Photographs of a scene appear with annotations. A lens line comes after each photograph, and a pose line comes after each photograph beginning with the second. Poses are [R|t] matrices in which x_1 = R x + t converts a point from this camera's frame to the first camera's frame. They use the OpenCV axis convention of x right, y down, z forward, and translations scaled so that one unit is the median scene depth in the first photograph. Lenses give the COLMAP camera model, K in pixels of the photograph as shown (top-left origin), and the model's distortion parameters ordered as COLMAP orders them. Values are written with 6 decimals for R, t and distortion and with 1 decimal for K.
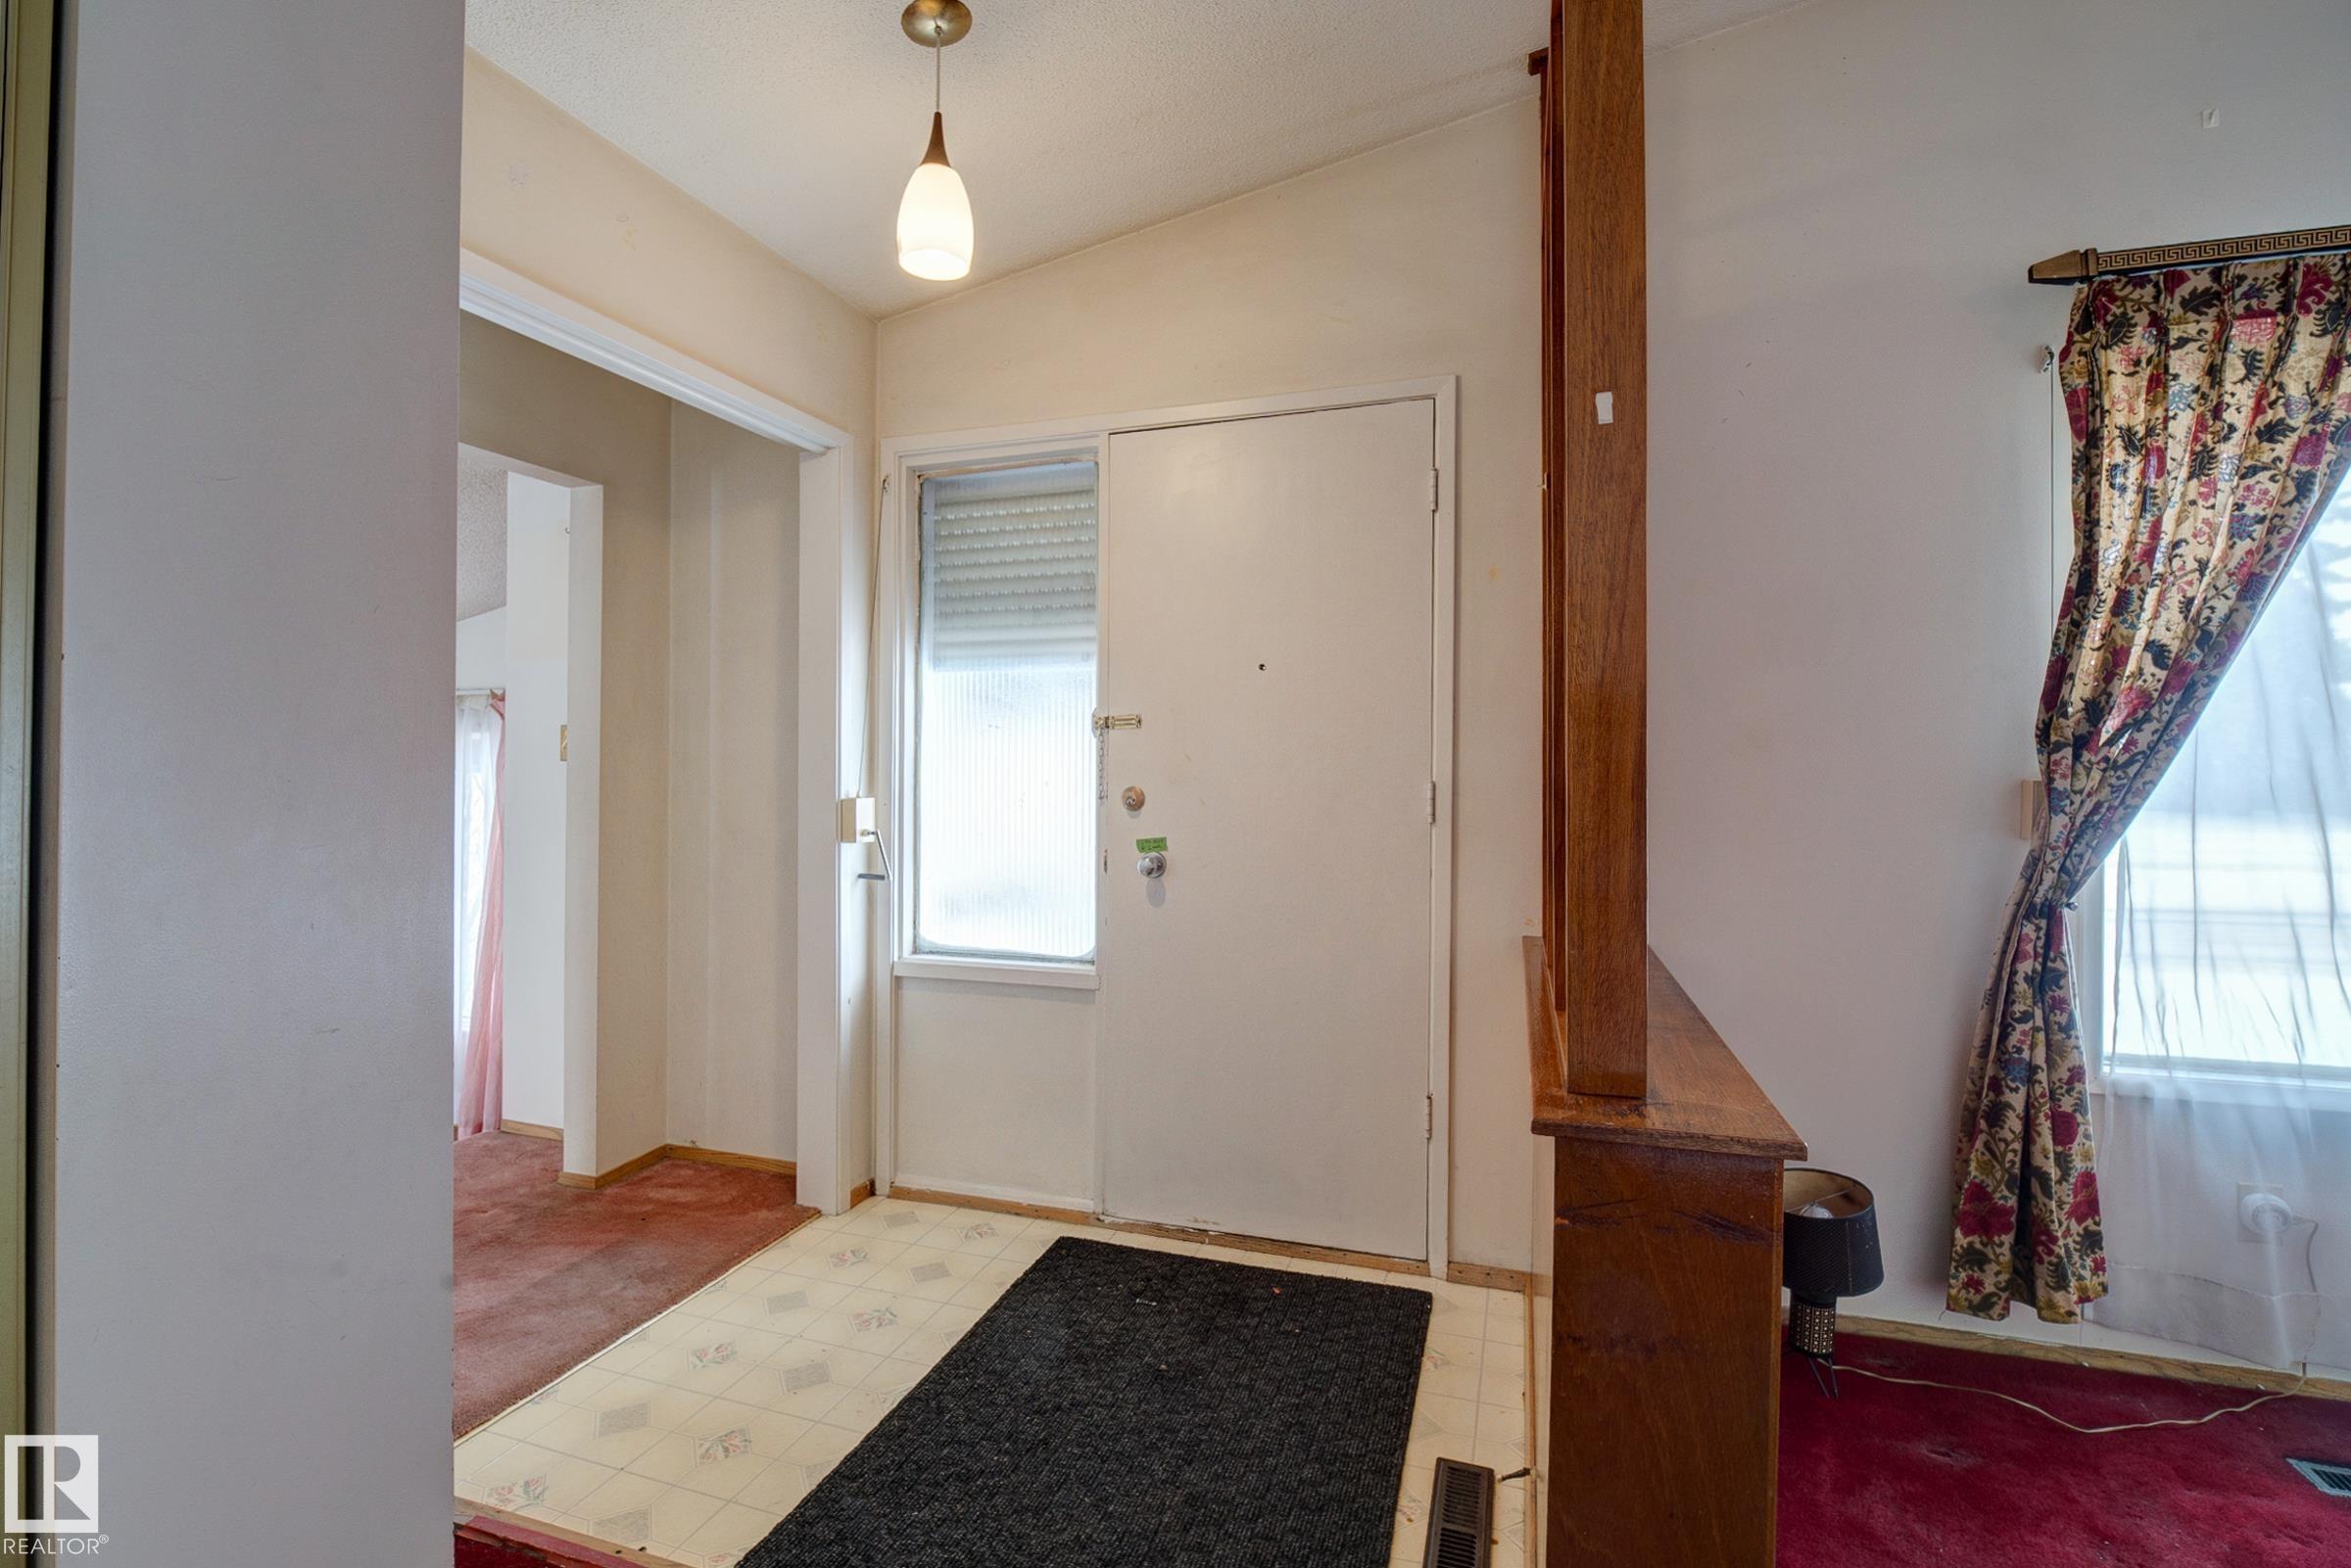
lens RADIAL K [[1084.5, 0, 1165.5], [0, 1084.5, 753.5], [0, 0, 1]] dist [-0.014929, 0.000117]
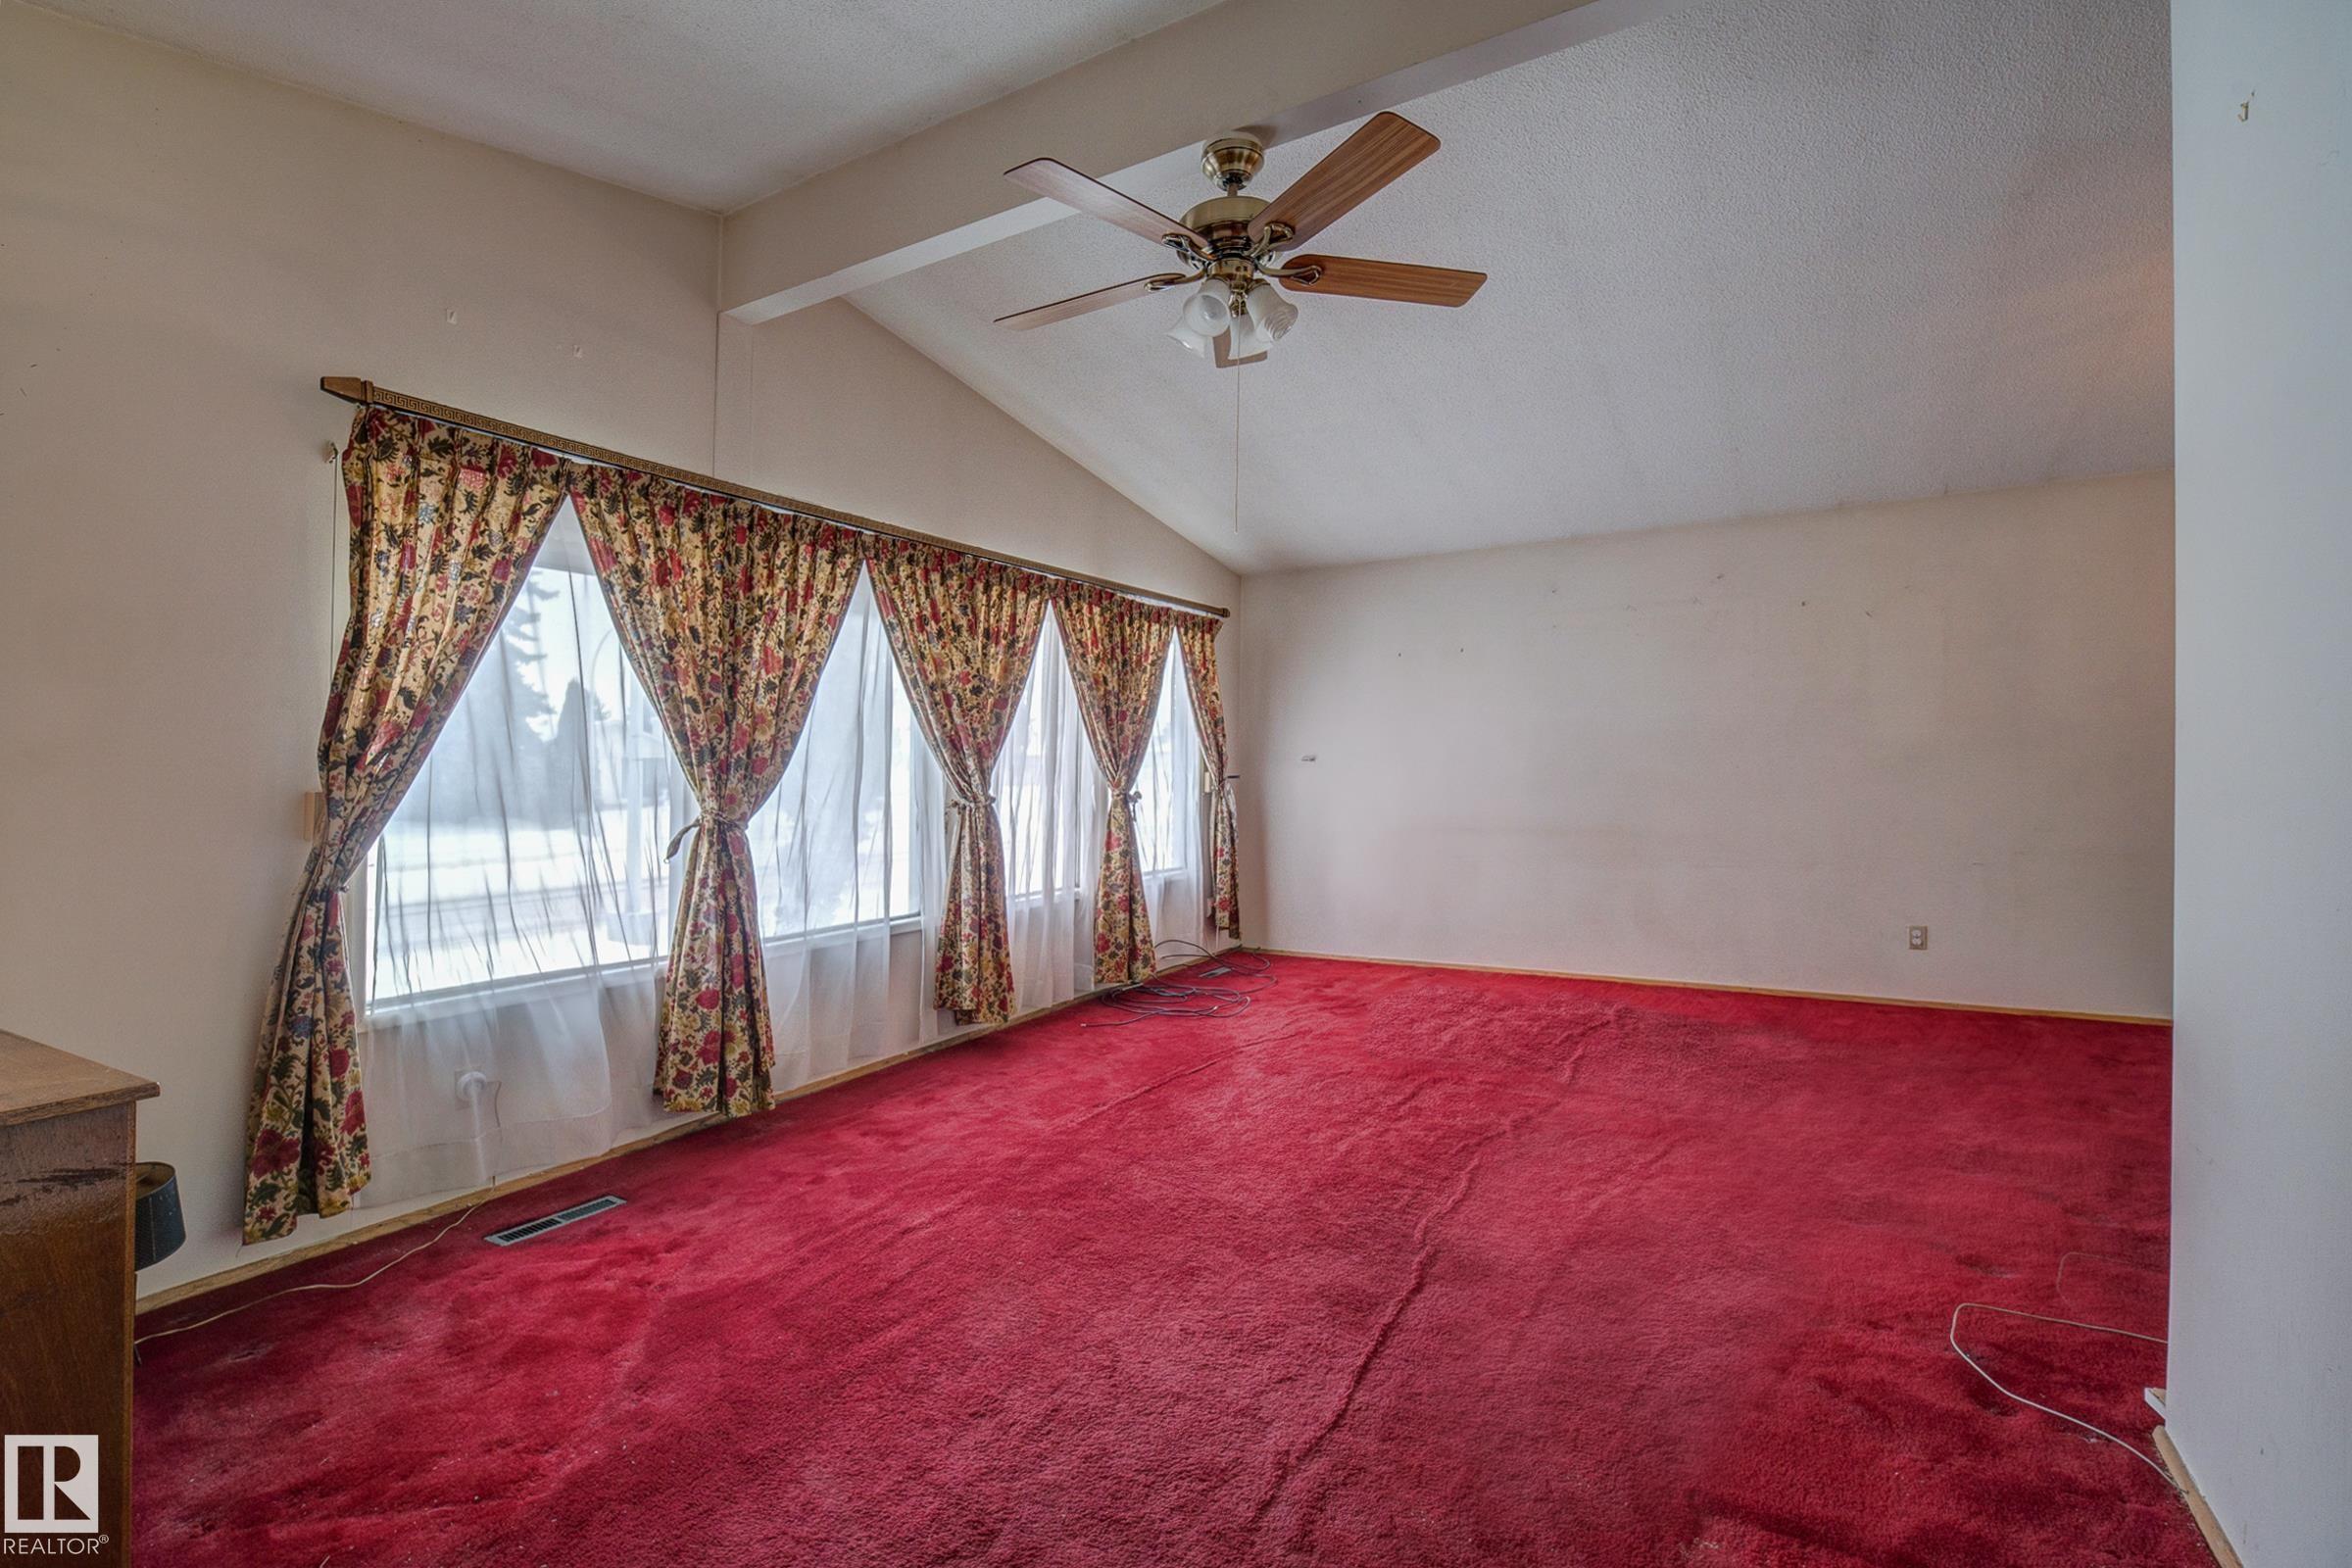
lens RADIAL K [[1085.1, 0, 1166.0], [0, 1085.1, 753.4], [0, 0, 1]] dist [-0.014929, 0.000117]
pose [[0.202521, 0.017736, 0.979117, -0.218017], [-0.002268, 0.999842, -0.017643, 0.000101], [-0.979275, 0.001353, 0.202529, -0.222467]]
